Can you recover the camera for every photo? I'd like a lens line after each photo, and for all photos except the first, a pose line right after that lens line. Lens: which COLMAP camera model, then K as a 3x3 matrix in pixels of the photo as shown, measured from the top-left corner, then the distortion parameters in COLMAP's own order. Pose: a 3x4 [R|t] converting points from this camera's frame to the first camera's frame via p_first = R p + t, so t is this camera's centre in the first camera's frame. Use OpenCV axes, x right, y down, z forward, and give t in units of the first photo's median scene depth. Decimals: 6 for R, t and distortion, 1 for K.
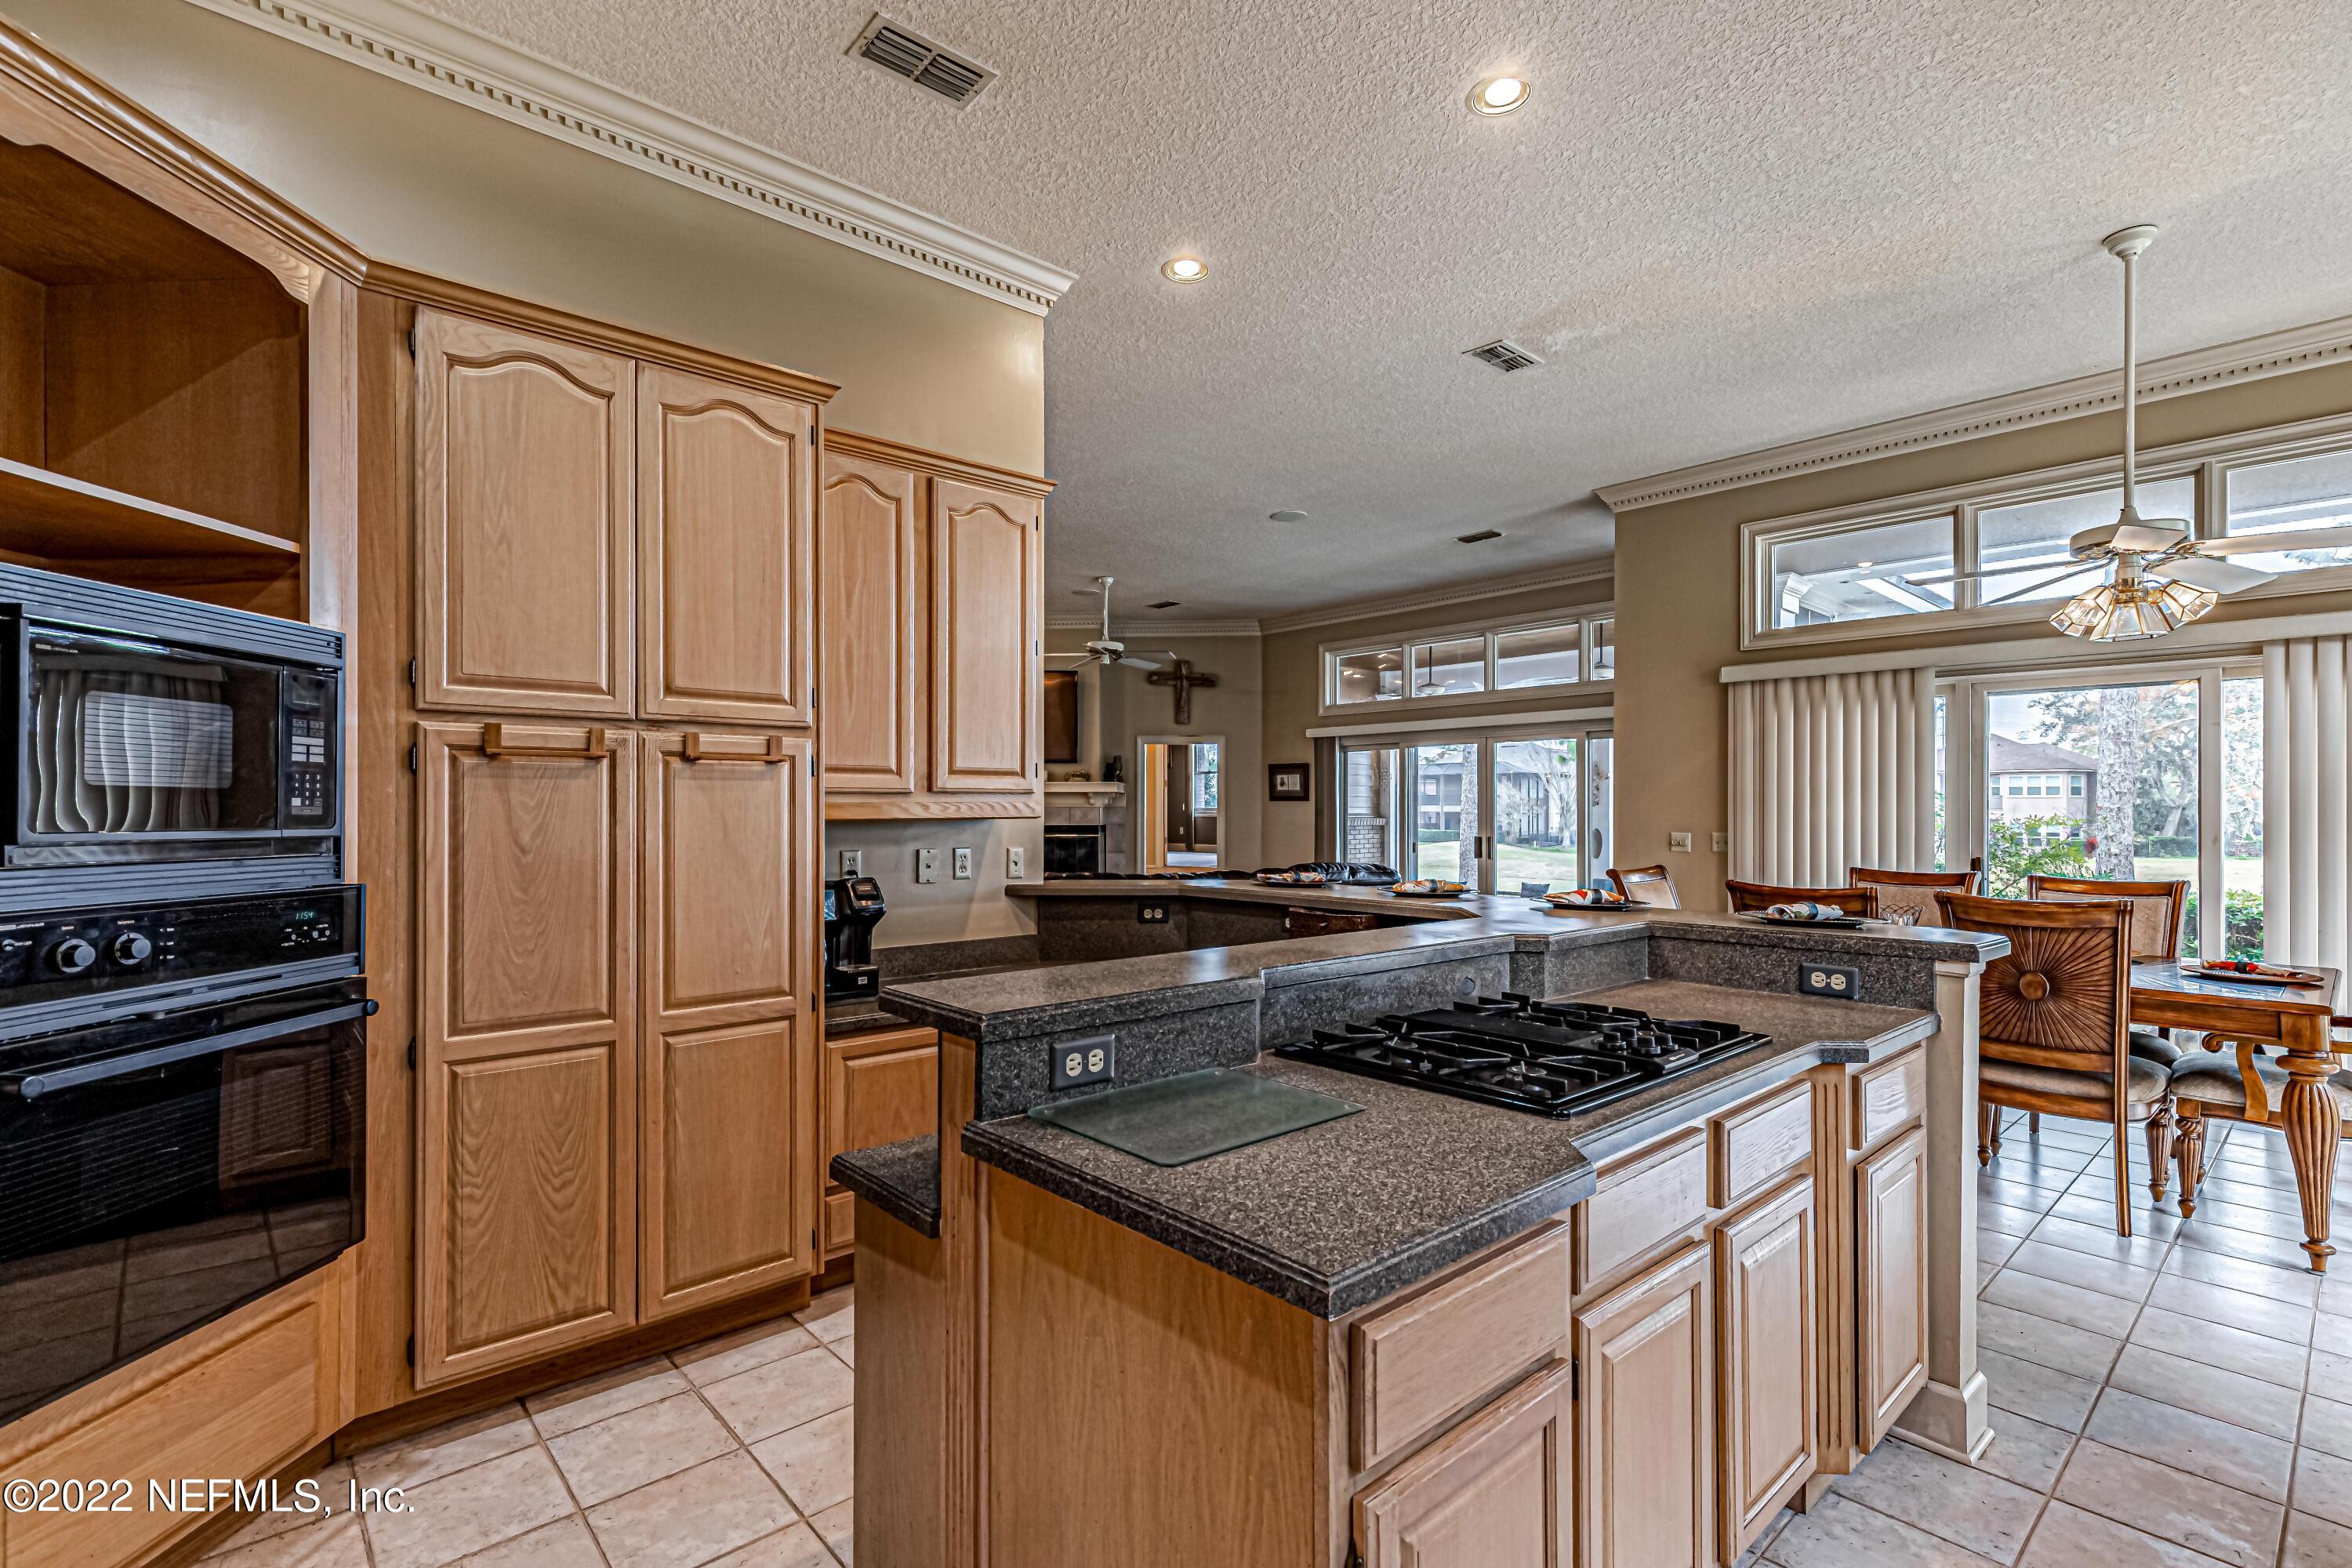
lens RADIAL K [[1074.1, 0, 1164.4], [0, 1074.1, 813.2], [0, 0, 1]] dist [0.011454, -0.000488]
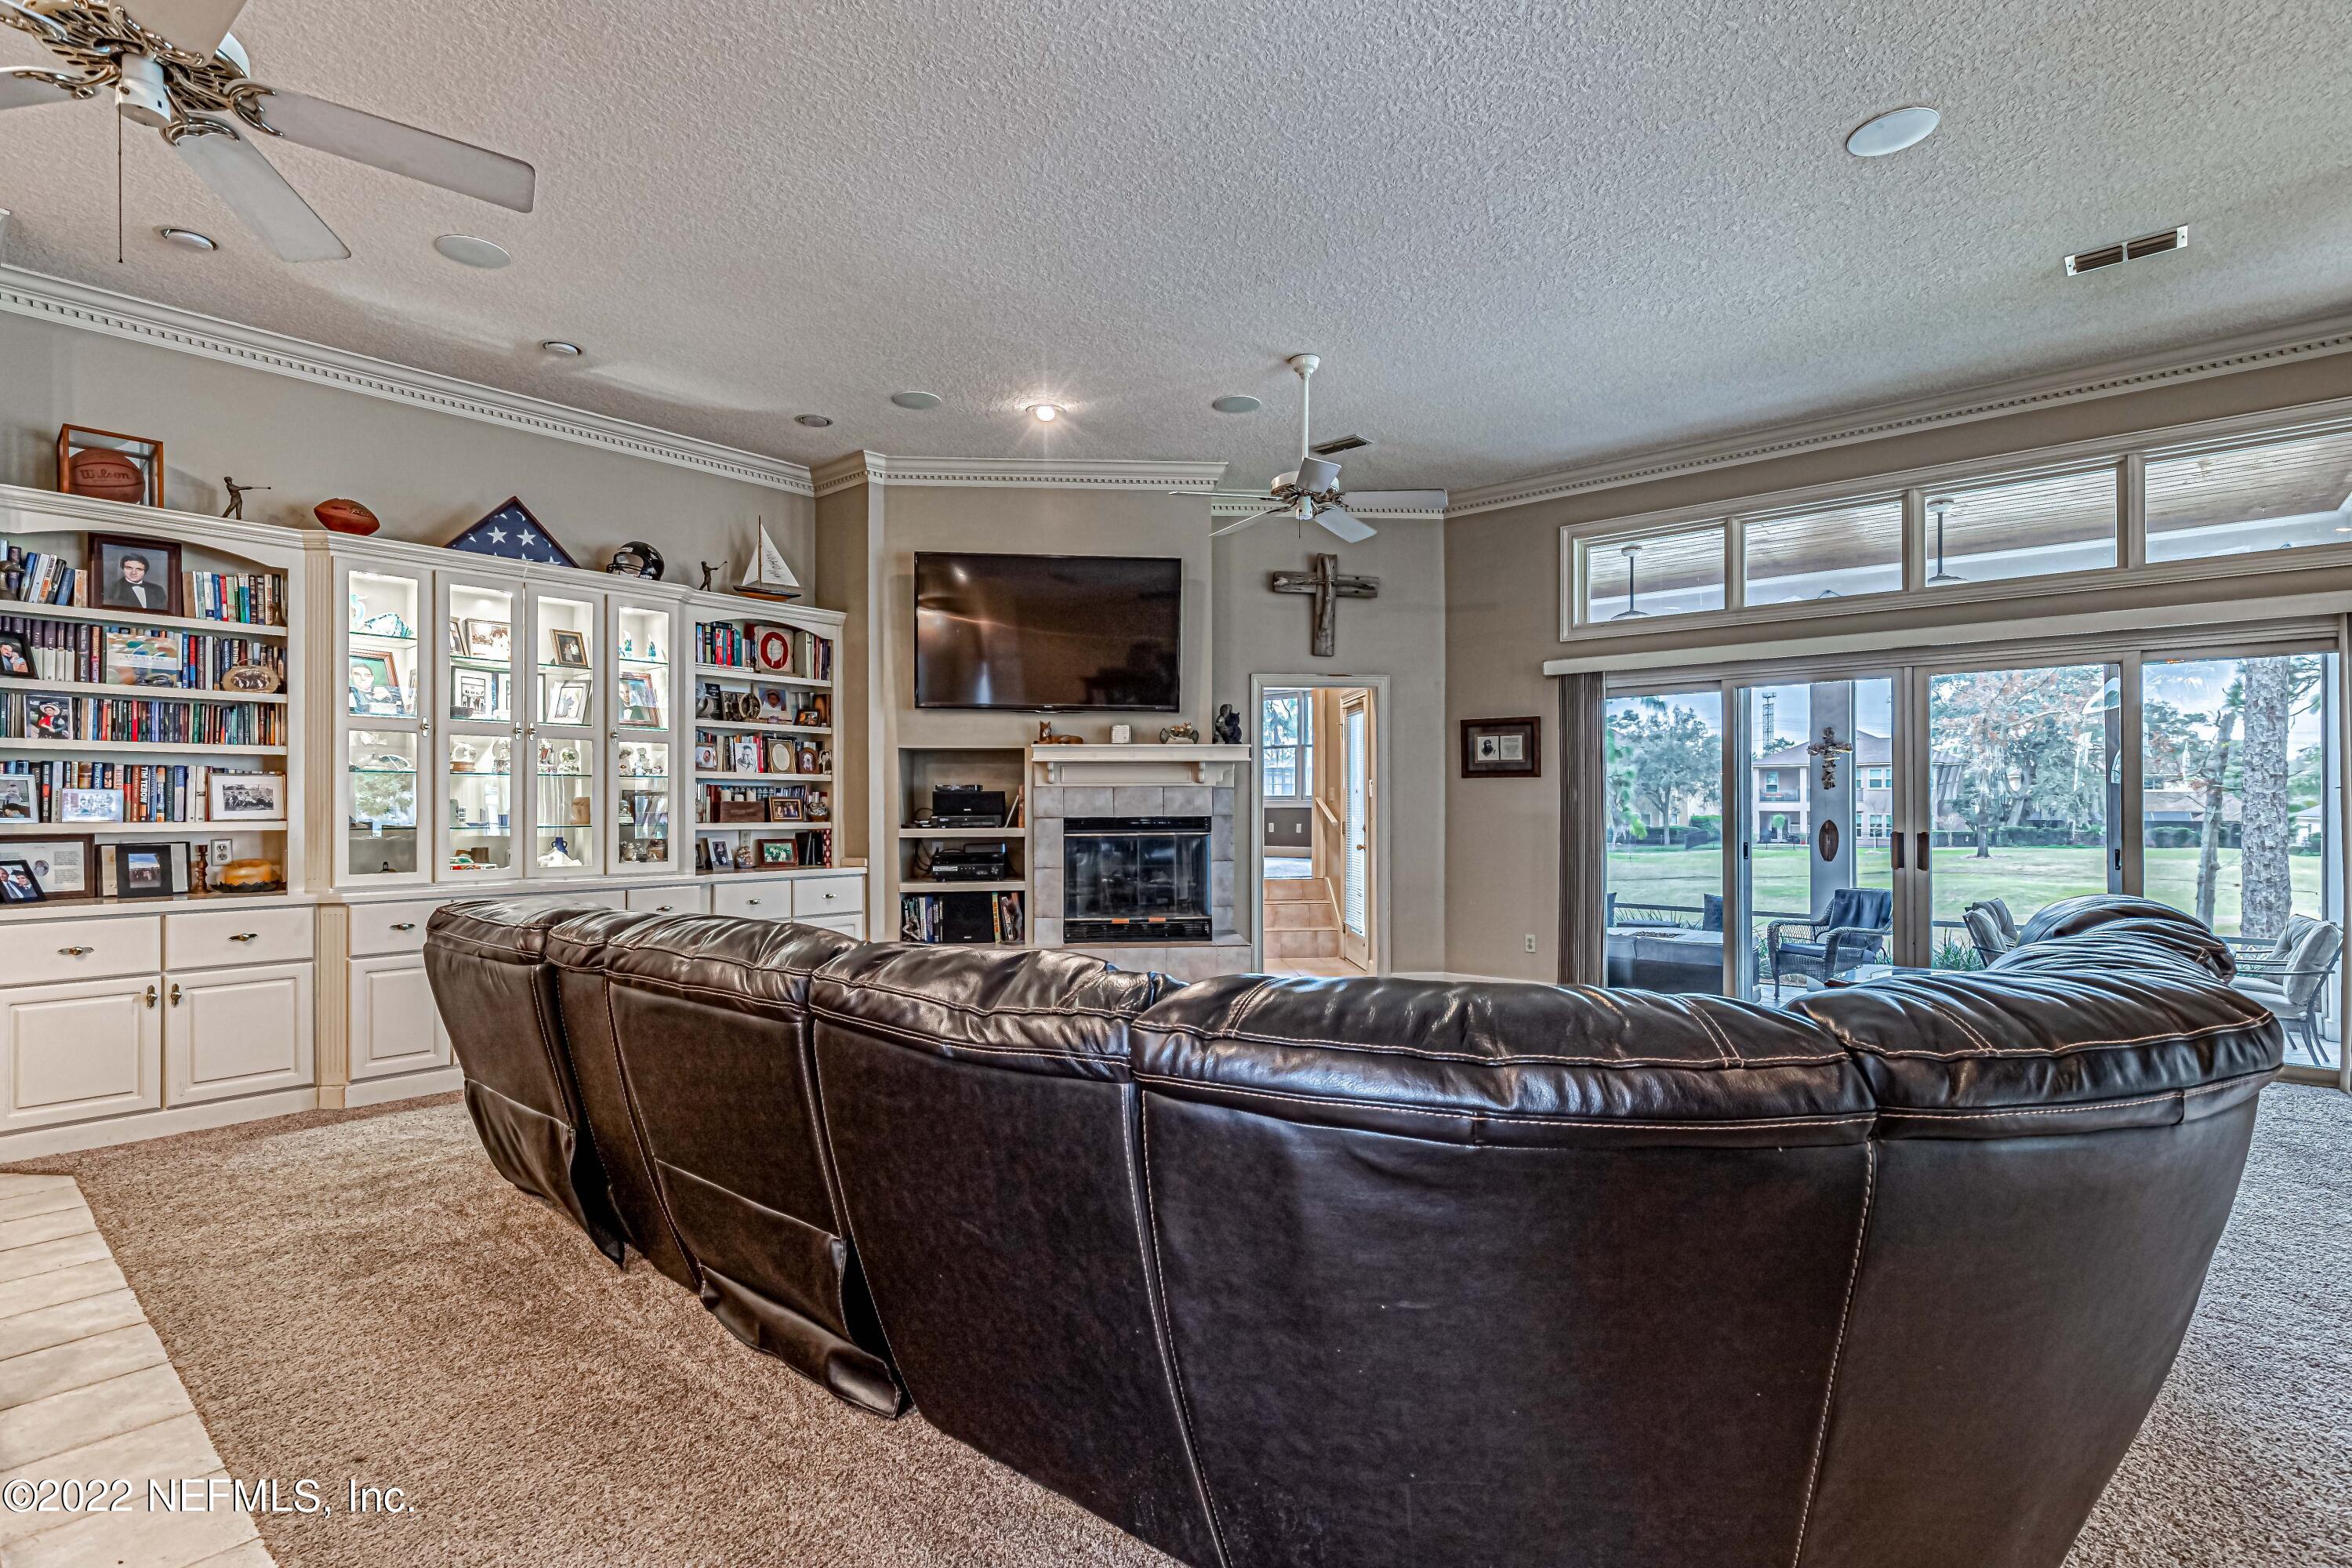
lens RADIAL K [[1099.0, 0, 1177.2], [0, 1099.0, 791.6], [0, 0, 1]] dist [-0.000948, -0.000014]
pose [[0.989378, -0.000993, 0.145364, -0.165862], [0.003332, 0.999869, -0.015850, 0.006580], [-0.145329, 0.016165, 0.989251, 0.387909]]
